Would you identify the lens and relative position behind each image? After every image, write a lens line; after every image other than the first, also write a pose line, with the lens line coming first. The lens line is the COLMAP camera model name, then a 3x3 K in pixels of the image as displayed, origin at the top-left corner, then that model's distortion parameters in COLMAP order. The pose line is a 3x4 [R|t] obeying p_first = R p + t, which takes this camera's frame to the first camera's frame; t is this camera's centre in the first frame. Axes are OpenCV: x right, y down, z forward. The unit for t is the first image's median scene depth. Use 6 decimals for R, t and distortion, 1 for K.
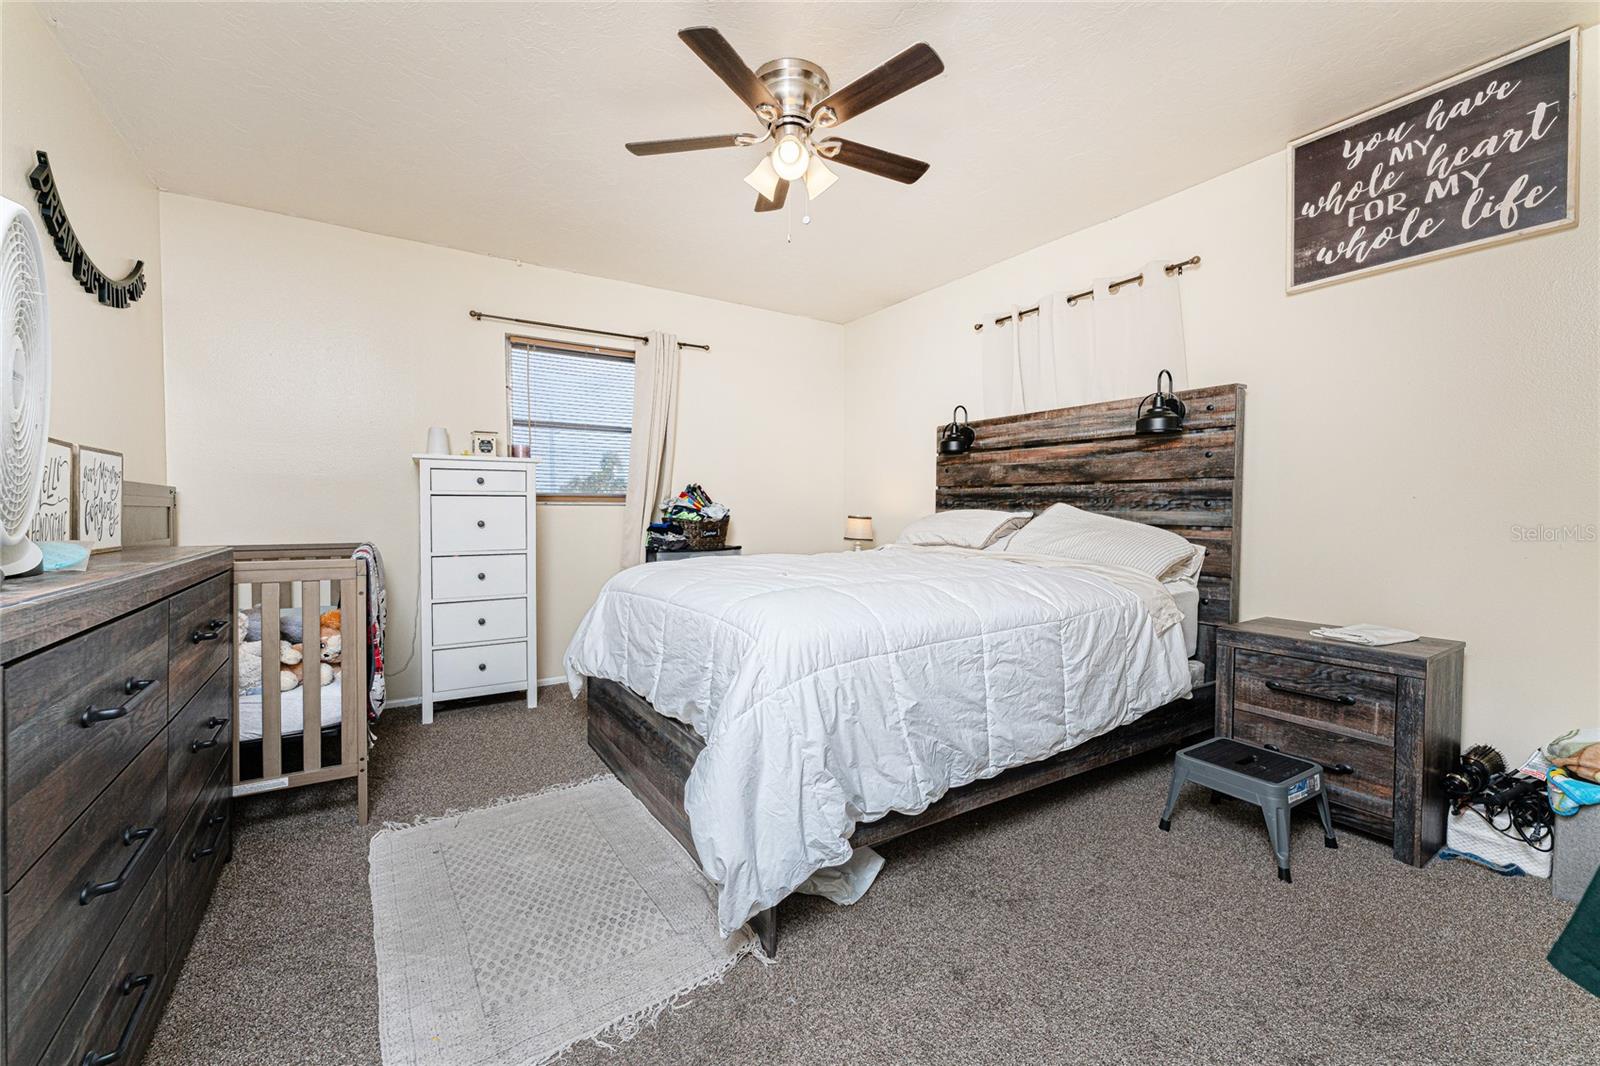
lens RADIAL K [[636.0, 0, 789.9], [0, 636.0, 531.2], [0, 0, 1]] dist [0.000881, 0.000211]
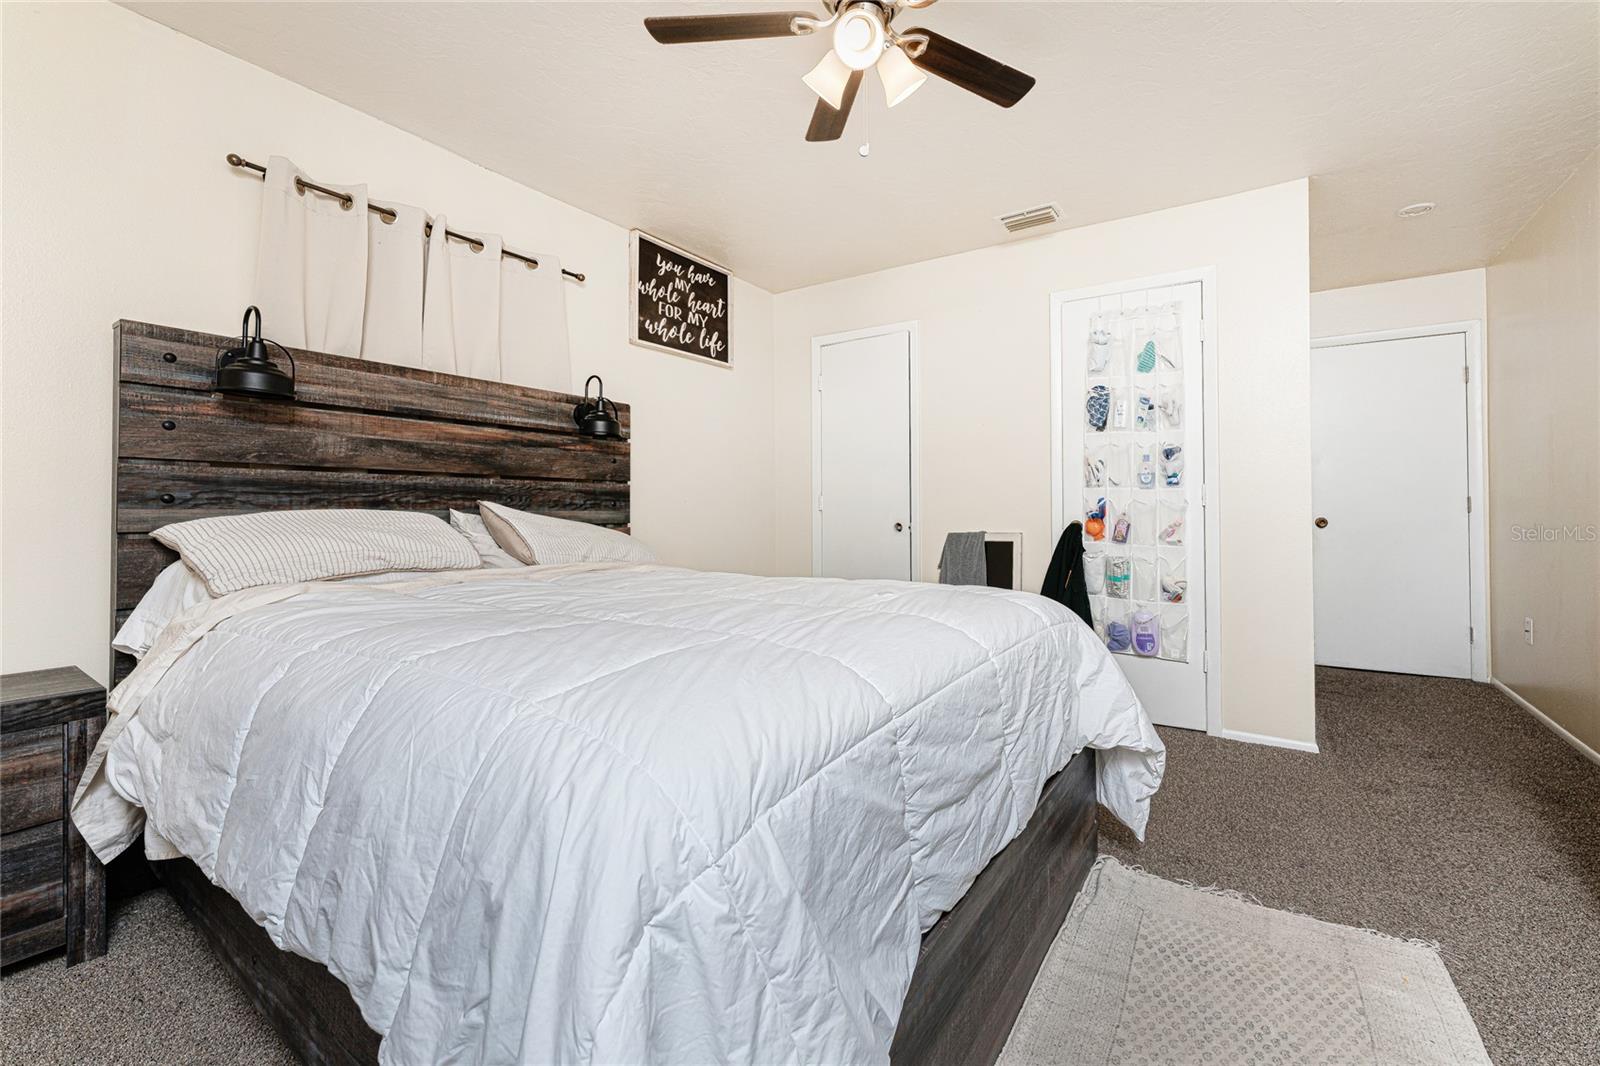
lens RADIAL K [[686.2, 0, 804.7], [0, 686.2, 499.7], [0, 0, 1]] dist [-0.001338, 0.000042]
pose [[-0.410120, 0.002592, 0.912028, -0.556974], [0.023404, 0.999697, 0.007683, -0.047909], [-0.911731, 0.024496, -0.410056, 1.100512]]
